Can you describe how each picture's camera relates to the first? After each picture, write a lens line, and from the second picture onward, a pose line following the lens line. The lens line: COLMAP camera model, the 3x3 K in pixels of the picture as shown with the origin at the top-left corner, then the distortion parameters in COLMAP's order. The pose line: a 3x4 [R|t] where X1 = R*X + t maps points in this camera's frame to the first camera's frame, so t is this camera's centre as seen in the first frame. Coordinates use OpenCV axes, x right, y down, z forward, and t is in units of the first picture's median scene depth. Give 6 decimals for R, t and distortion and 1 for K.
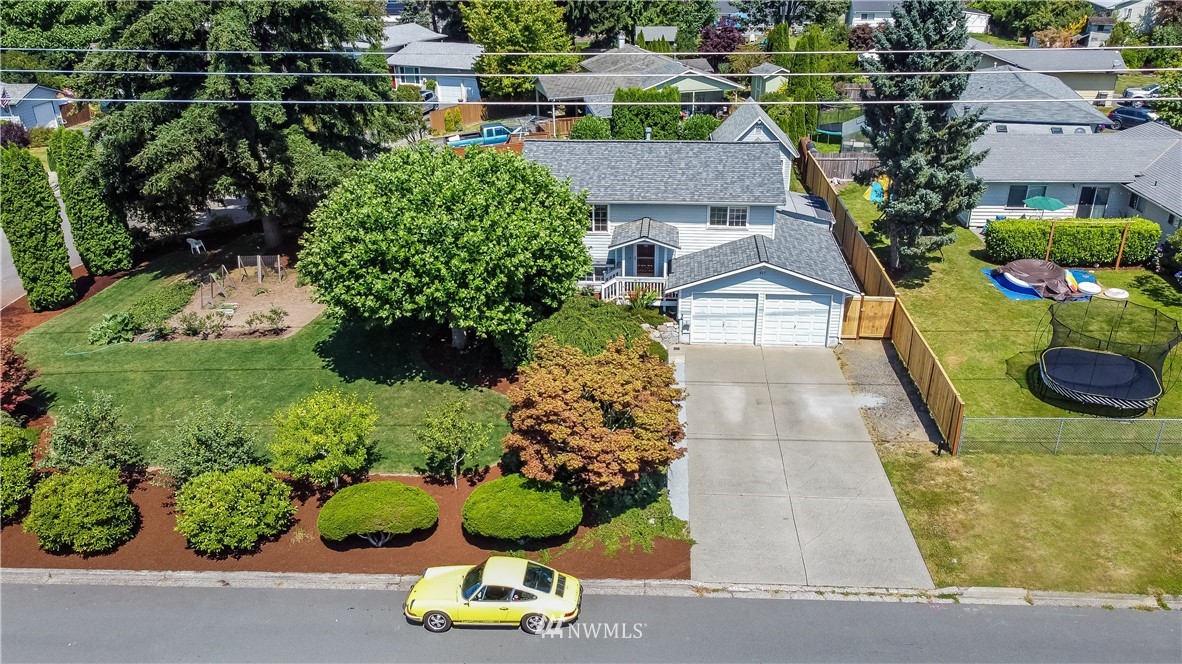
lens RADIAL K [[875.7, 0, 591.0], [0, 875.7, 332.0], [0, 0, 1]] dist [0.000453, 0.005557]
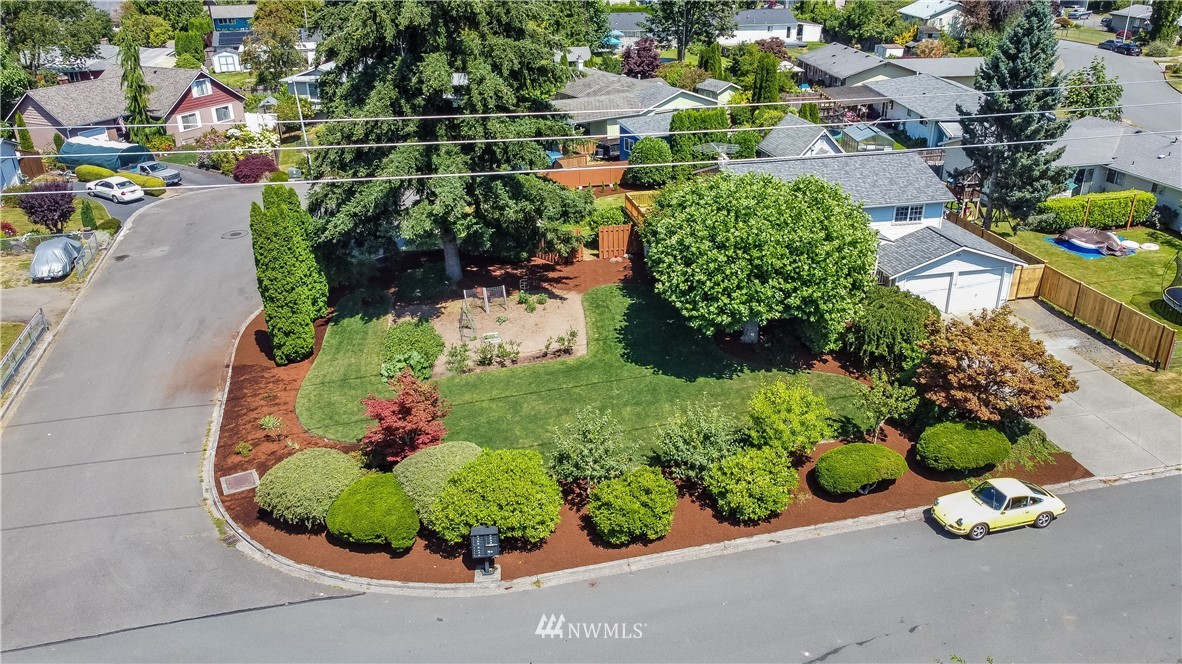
lens RADIAL K [[875.7, 0, 591.0], [0, 875.7, 332.0], [0, 0, 1]] dist [0.000453, 0.005557]
pose [[0.960681, -0.118473, 0.251112, -0.613185], [0.120723, 0.992665, 0.006484, -0.028313], [-0.250038, 0.024086, 0.967936, -0.084110]]
